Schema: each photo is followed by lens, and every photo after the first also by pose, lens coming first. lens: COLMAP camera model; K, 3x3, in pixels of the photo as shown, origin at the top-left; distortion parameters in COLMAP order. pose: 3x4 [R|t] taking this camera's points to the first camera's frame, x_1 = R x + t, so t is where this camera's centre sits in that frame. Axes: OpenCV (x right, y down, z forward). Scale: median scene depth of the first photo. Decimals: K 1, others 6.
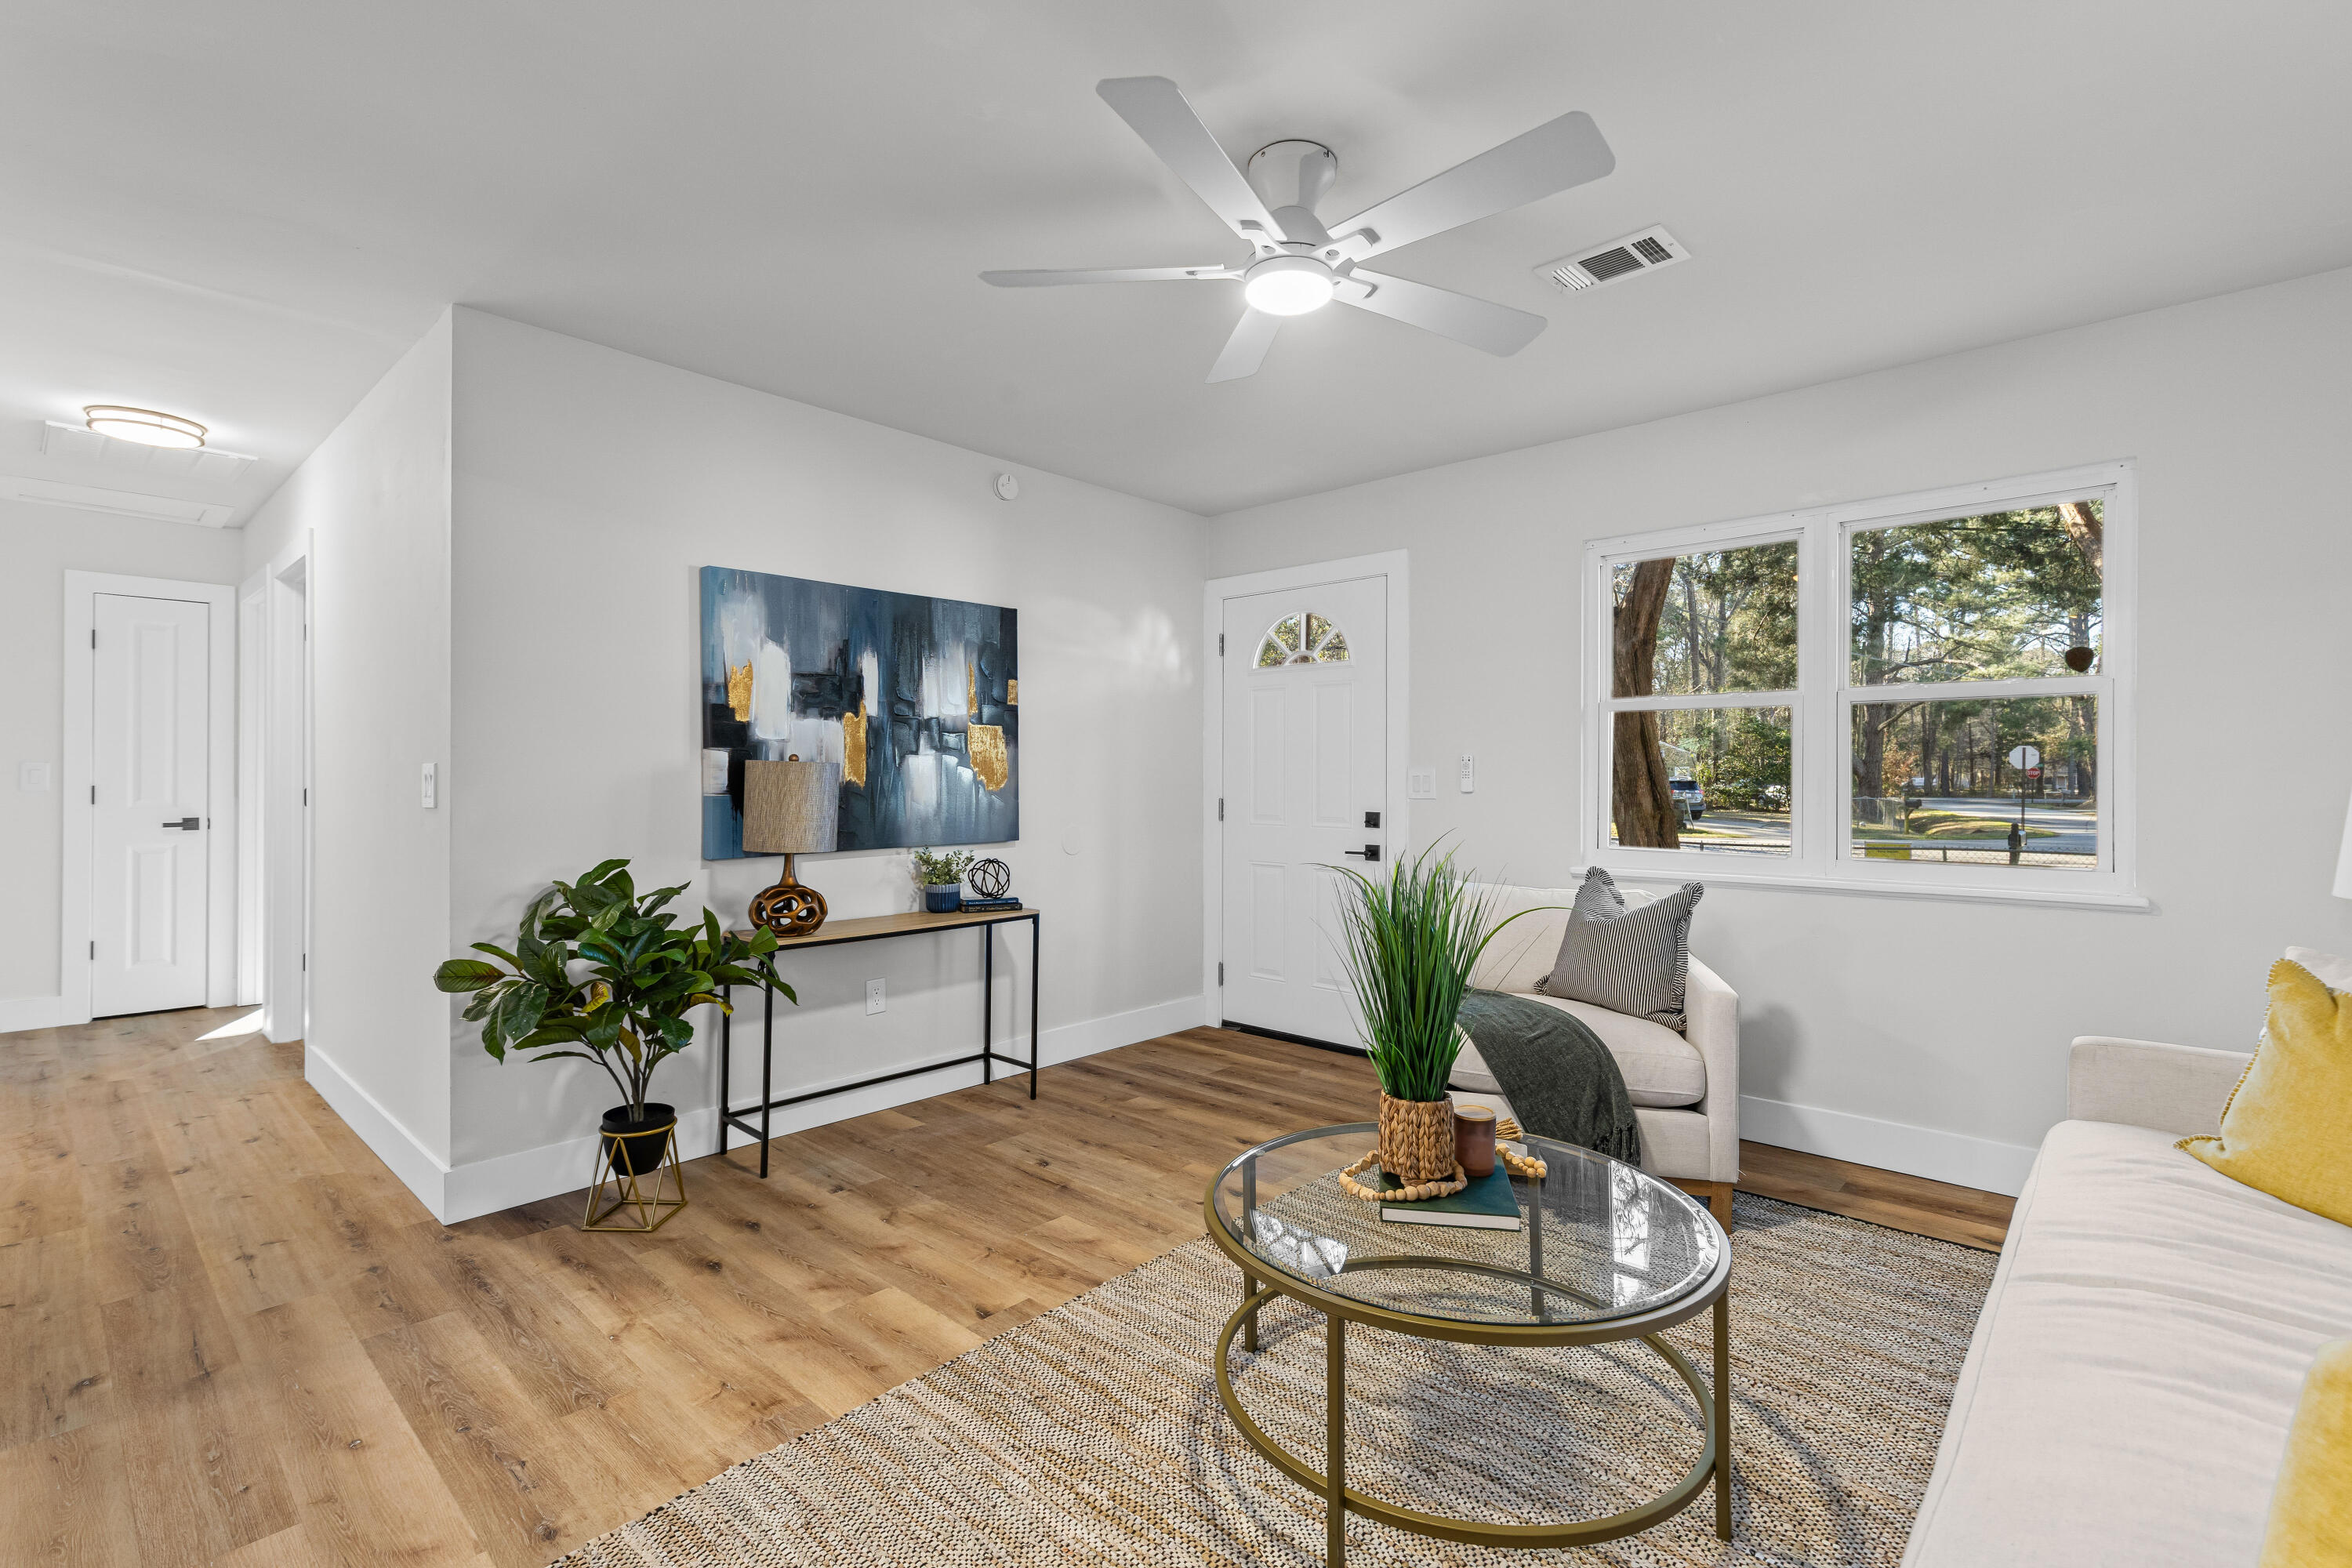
lens RADIAL K [[1067.3, 0, 1185.5], [0, 1067.3, 785.3], [0, 0, 1]] dist [0.004843, 0.000481]
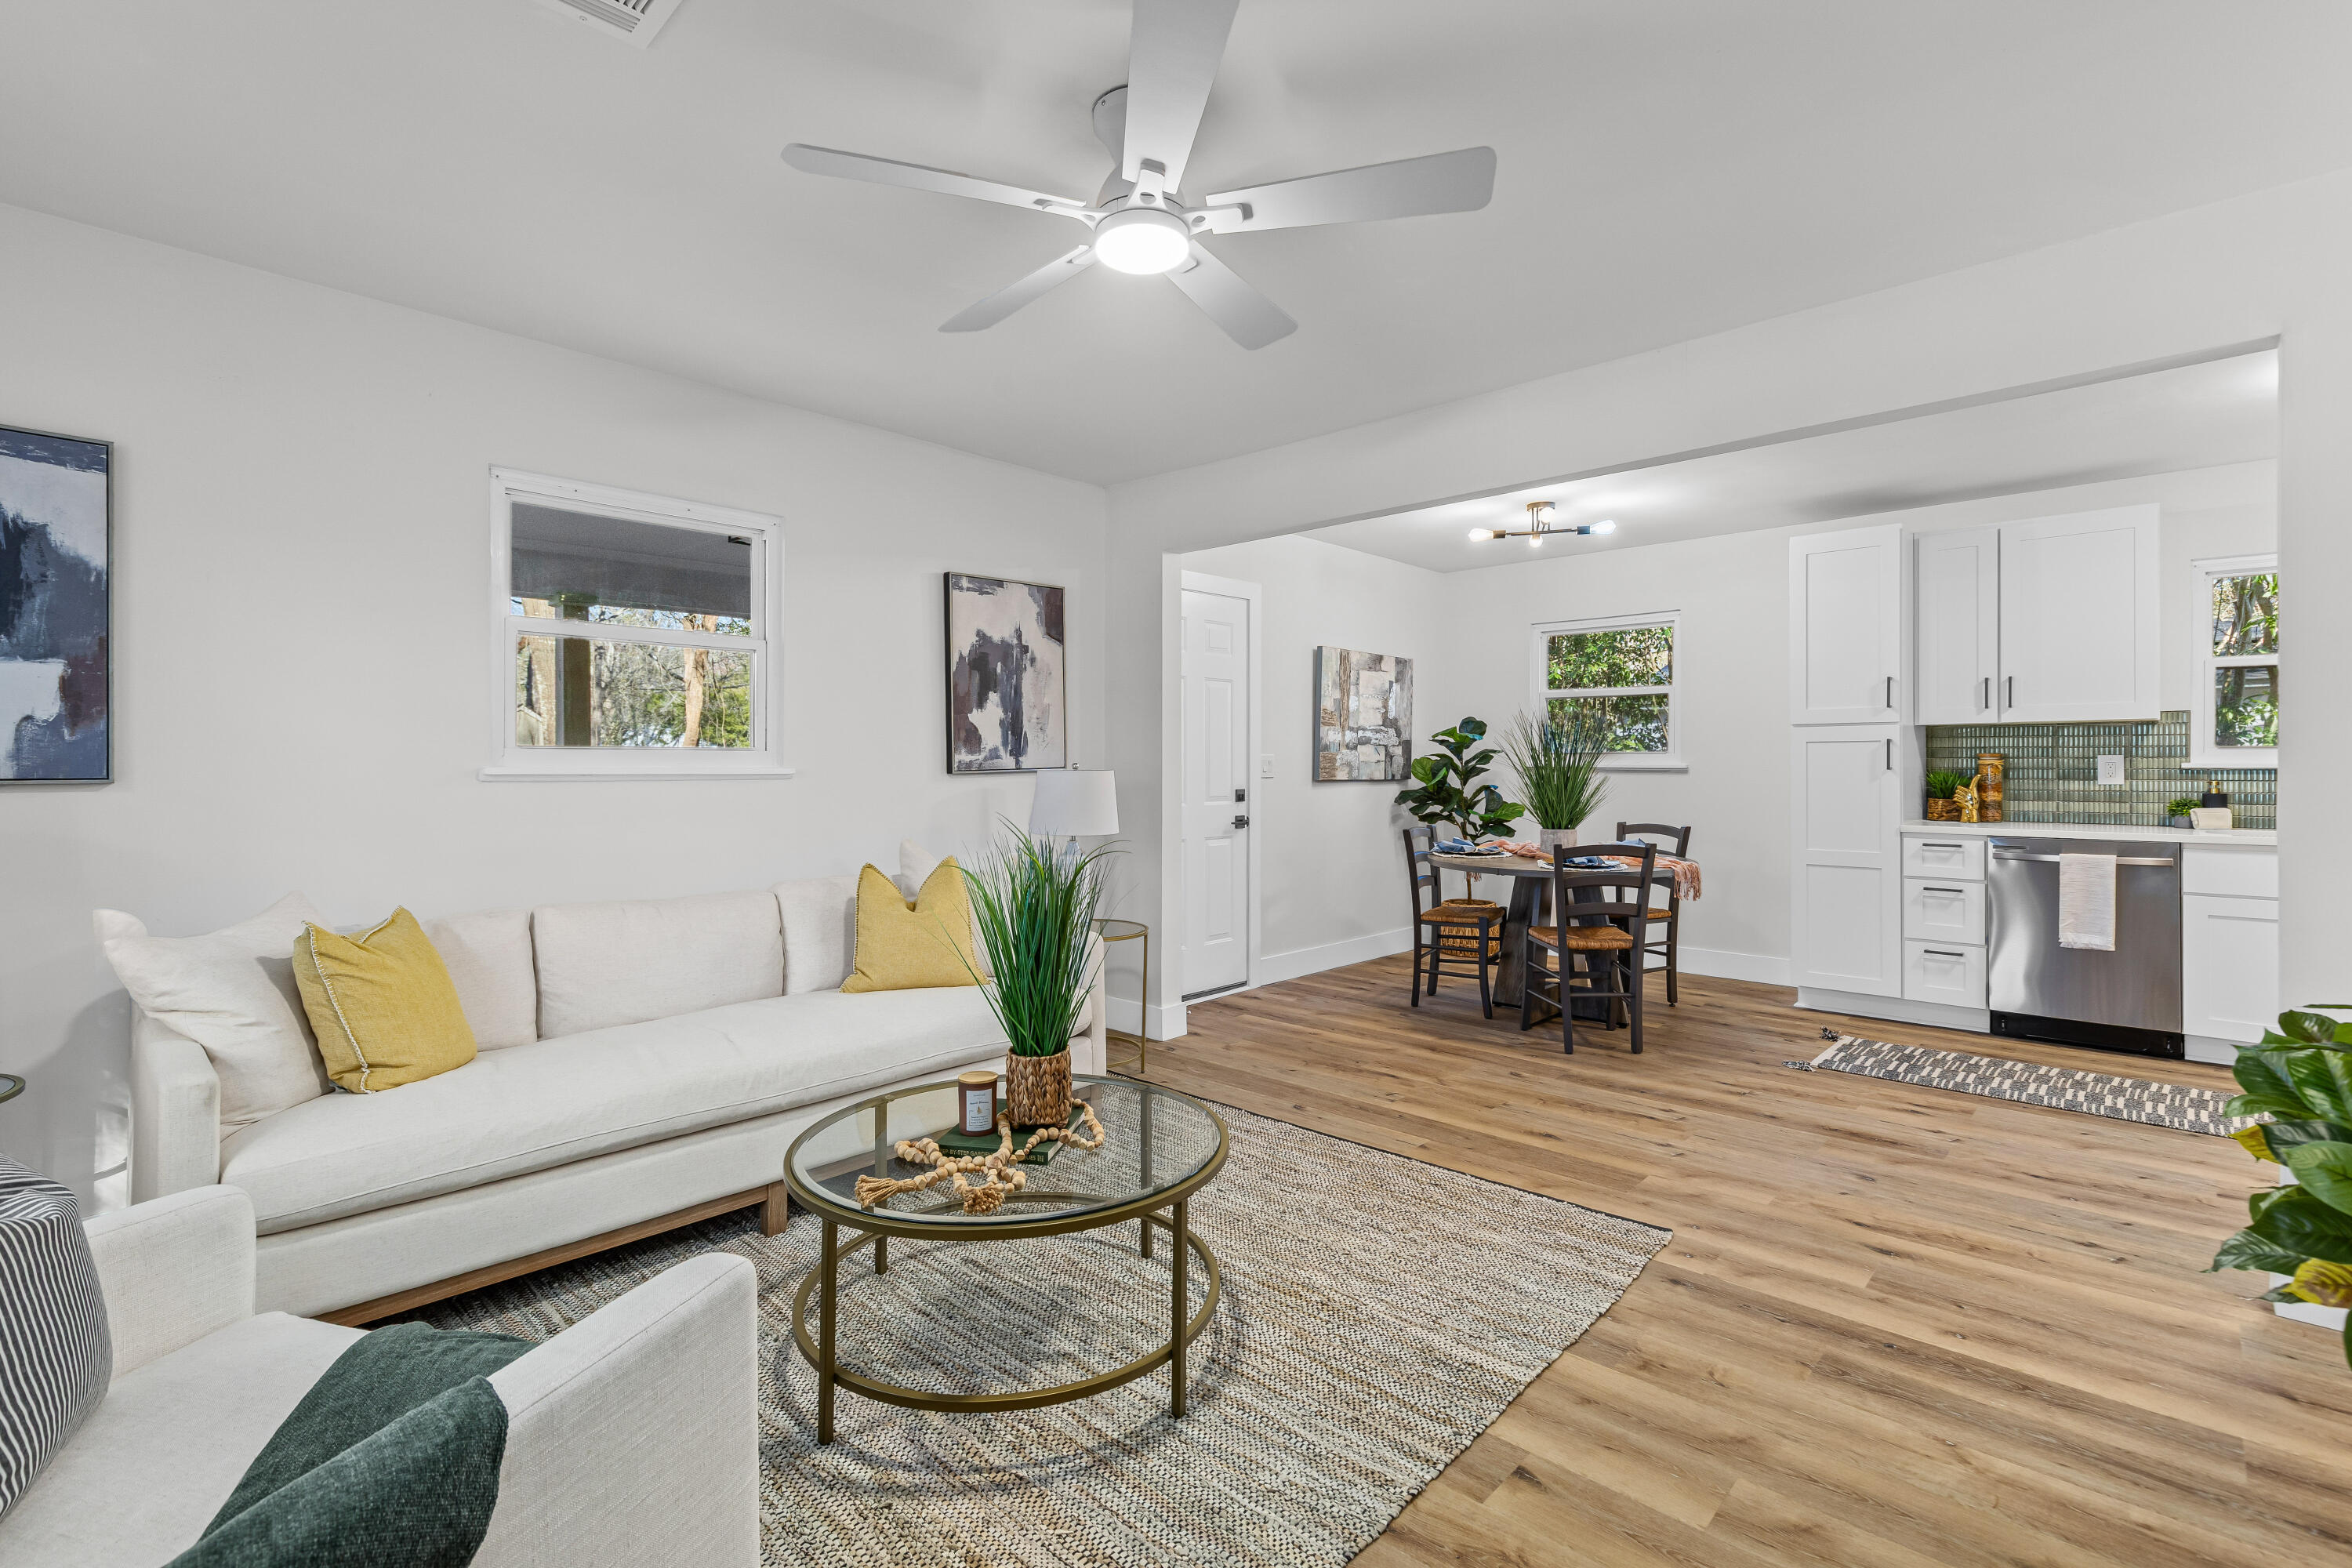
lens RADIAL K [[1067.3, 0, 1185.0], [0, 1067.3, 766.2], [0, 0, 1]] dist [0.004843, 0.000481]
pose [[-0.999992, 0.000578, 0.003893, 0.047399], [0.000594, 0.999991, 0.004085, -0.010113], [-0.003891, 0.004087, -0.999984, 1.705823]]
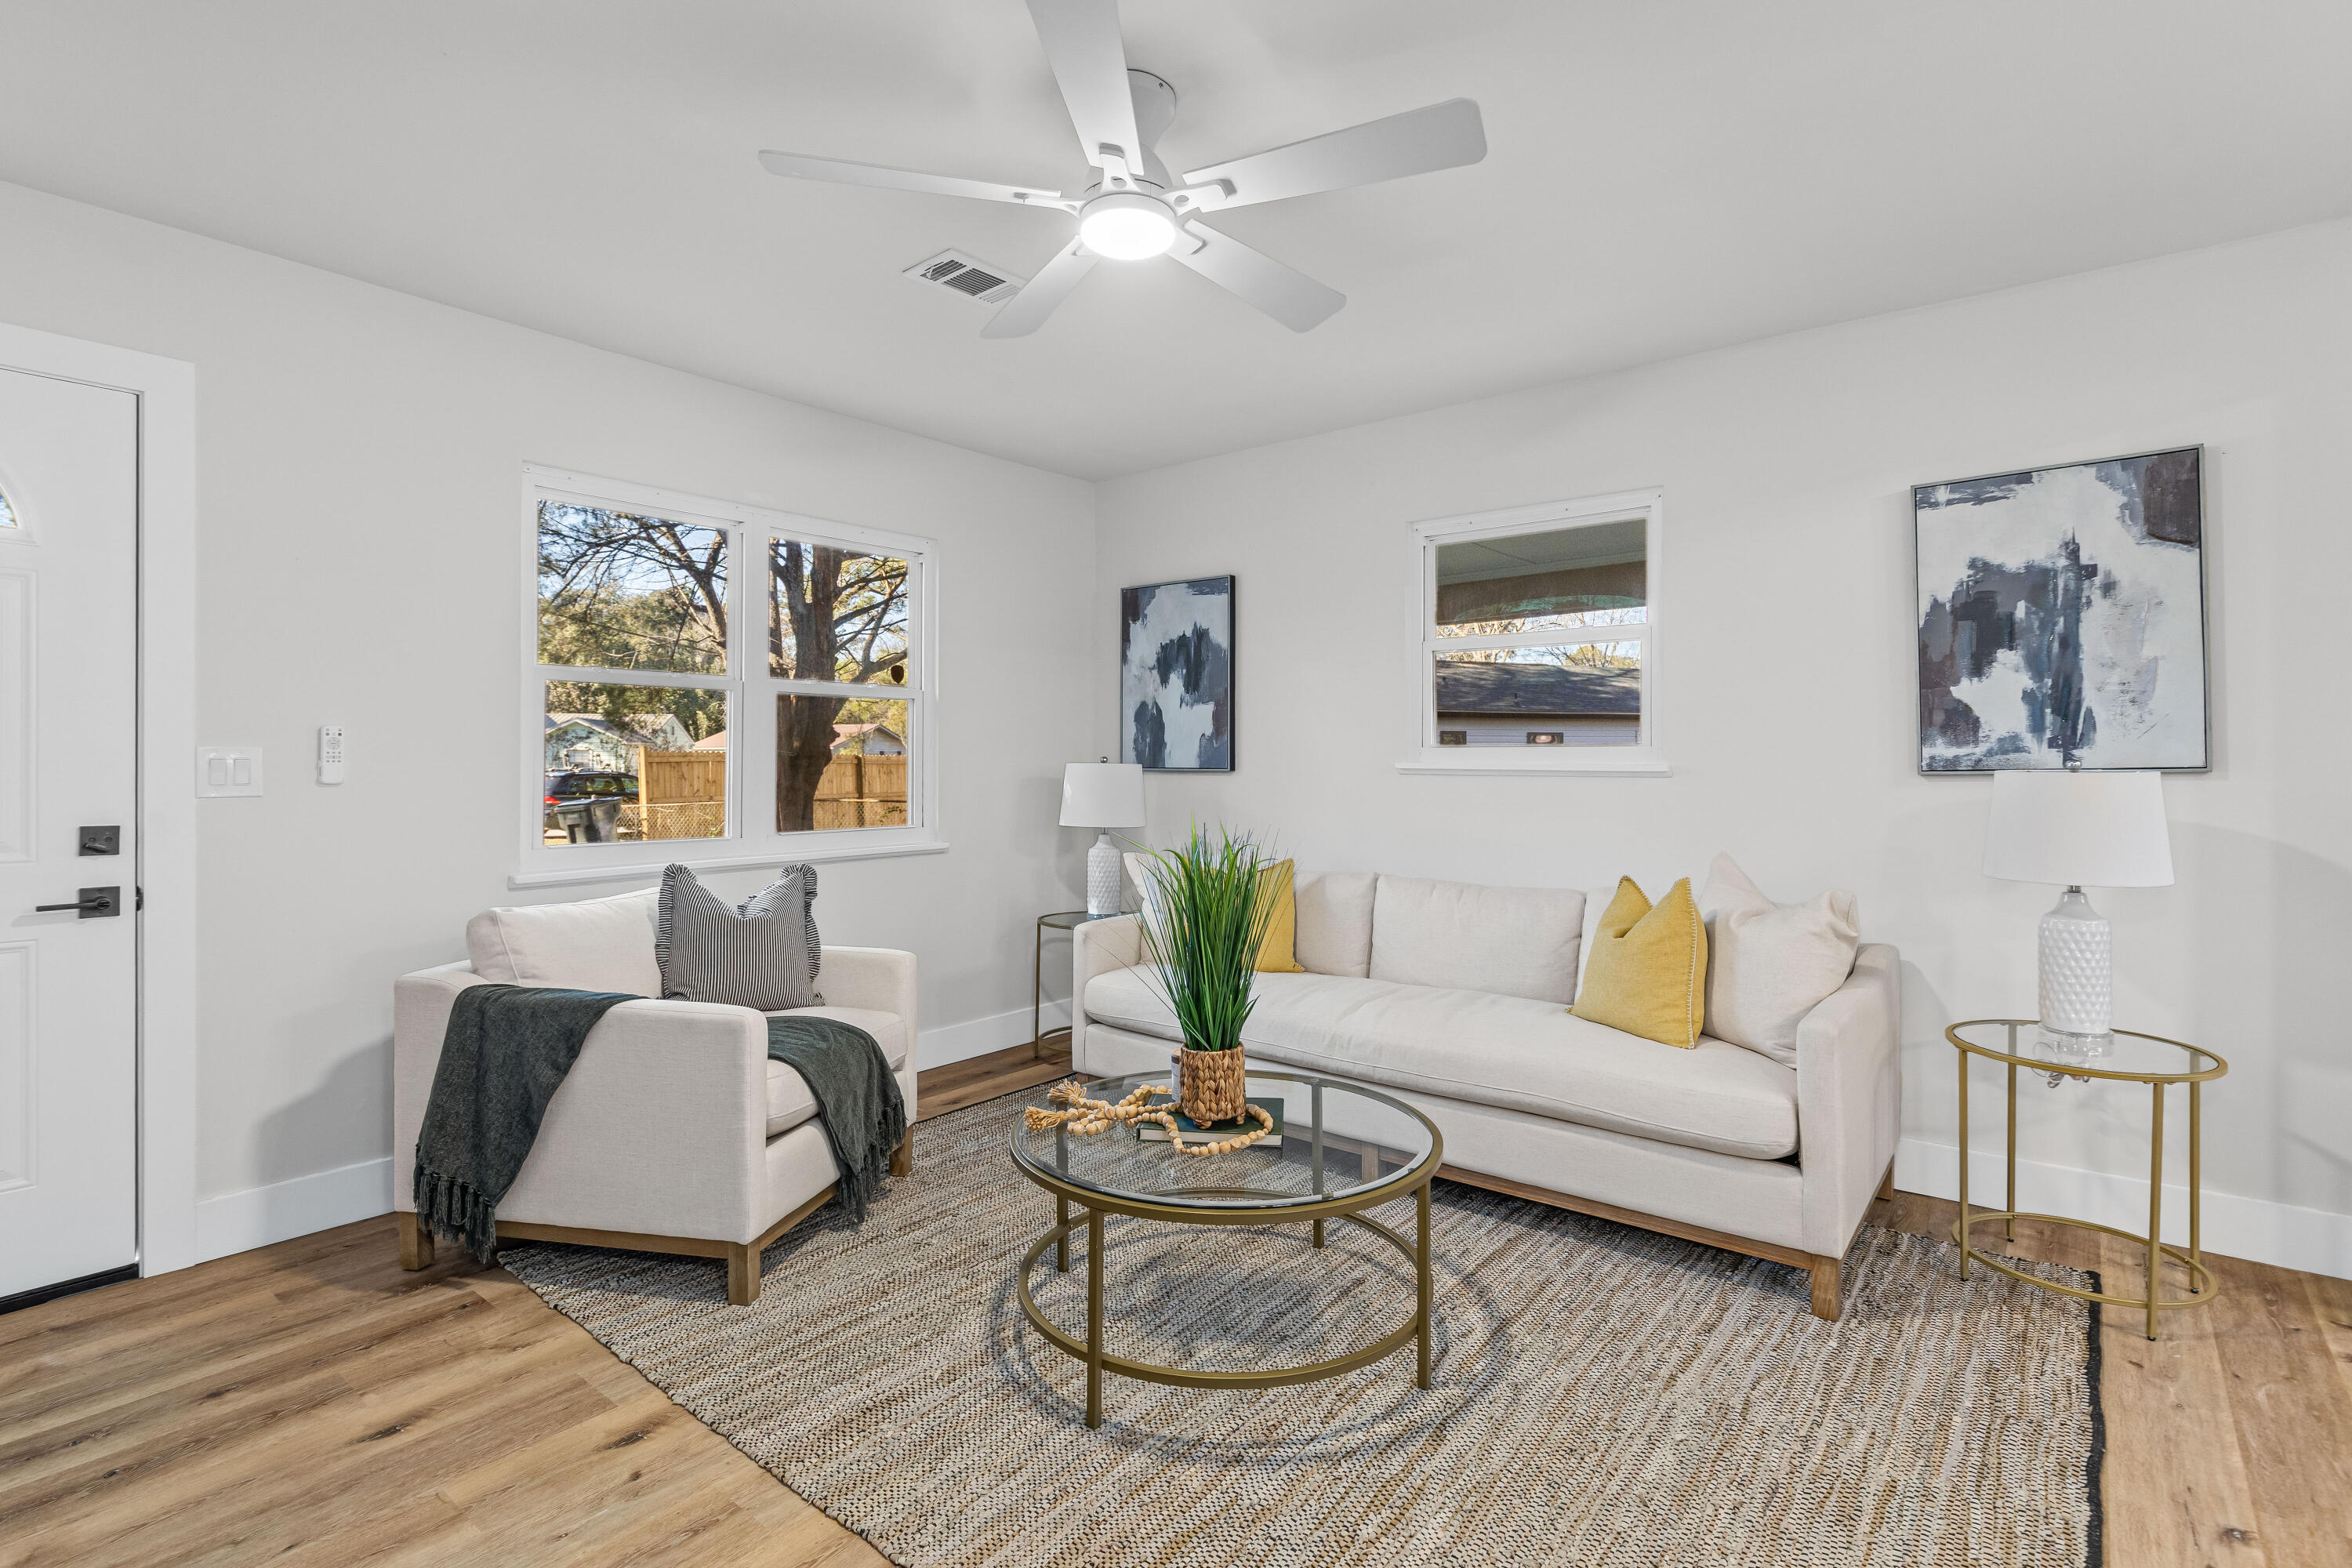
lens RADIAL K [[1119.5, 0, 1182.8], [0, 1119.5, 763.0], [0, 0, 1]] dist [0.002091, -0.000646]
pose [[-0.070334, -0.004848, 0.997512, -0.770087], [0.003951, 0.999979, 0.005139, -0.013865], [-0.997516, 0.004303, -0.070313, 0.896855]]
